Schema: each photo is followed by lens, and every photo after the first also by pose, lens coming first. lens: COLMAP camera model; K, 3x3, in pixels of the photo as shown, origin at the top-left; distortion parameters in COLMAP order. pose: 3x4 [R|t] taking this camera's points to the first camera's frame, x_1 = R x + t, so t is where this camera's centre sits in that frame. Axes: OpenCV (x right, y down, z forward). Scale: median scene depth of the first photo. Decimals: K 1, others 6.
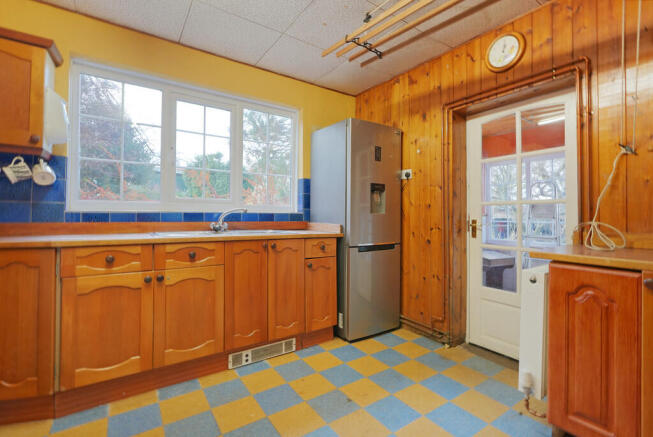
lens RADIAL K [[299.0, 0, 324.3], [0, 299.0, 211.5], [0, 0, 1]] dist [-0.008545, 0.001374]
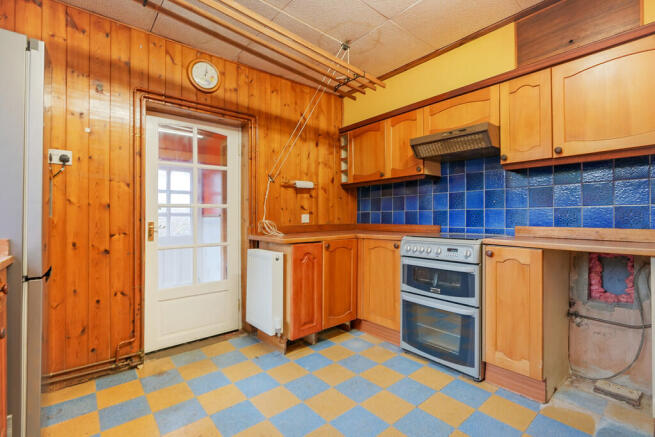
lens RADIAL K [[299.9, 0, 333.5], [0, 299.9, 217.9], [0, 0, 1]] dist [-0.008545, 0.001374]
pose [[-0.116181, -0.012902, 0.993144, -0.514517], [-0.004927, 0.999911, 0.012414, -0.000362], [-0.993216, -0.003451, -0.116234, 0.530807]]
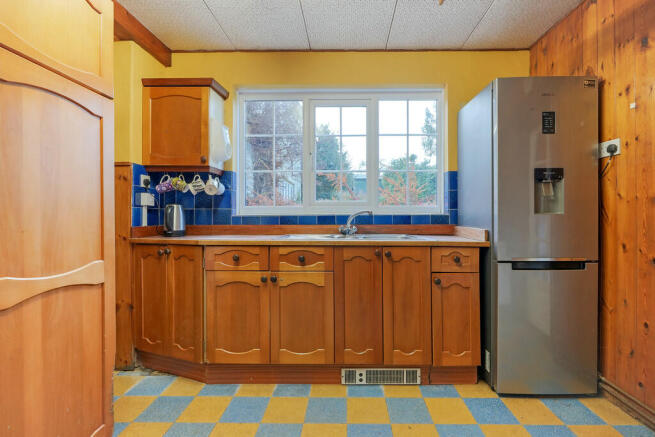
lens RADIAL K [[299.9, 0, 352.2], [0, 299.9, 216.6], [0, 0, 1]] dist [-0.008545, 0.001374]
pose [[0.822893, -0.009031, -0.568124, 0.209681], [0.016455, 0.999833, 0.007941, 0.001225], [0.567958, -0.015883, 0.822904, 0.226839]]
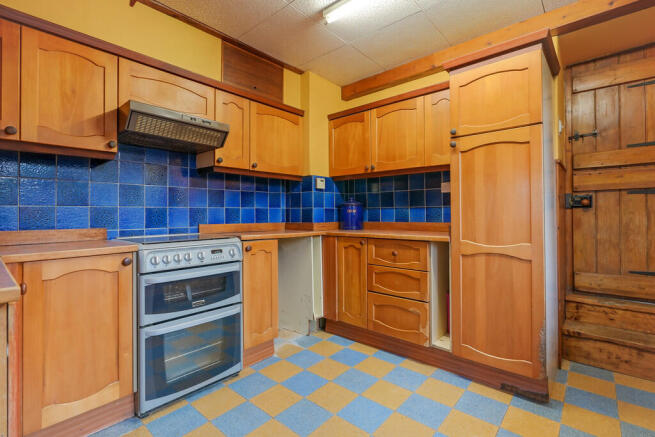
lens RADIAL K [[299.9, 0, 328.0], [0, 299.9, 213.7], [0, 0, 1]] dist [-0.008545, 0.001374]
pose [[-0.967866, -0.007300, -0.251359, 0.215138], [-0.003669, 0.999882, -0.014913, 0.012531], [0.251438, -0.013512, -0.967779, 0.931471]]
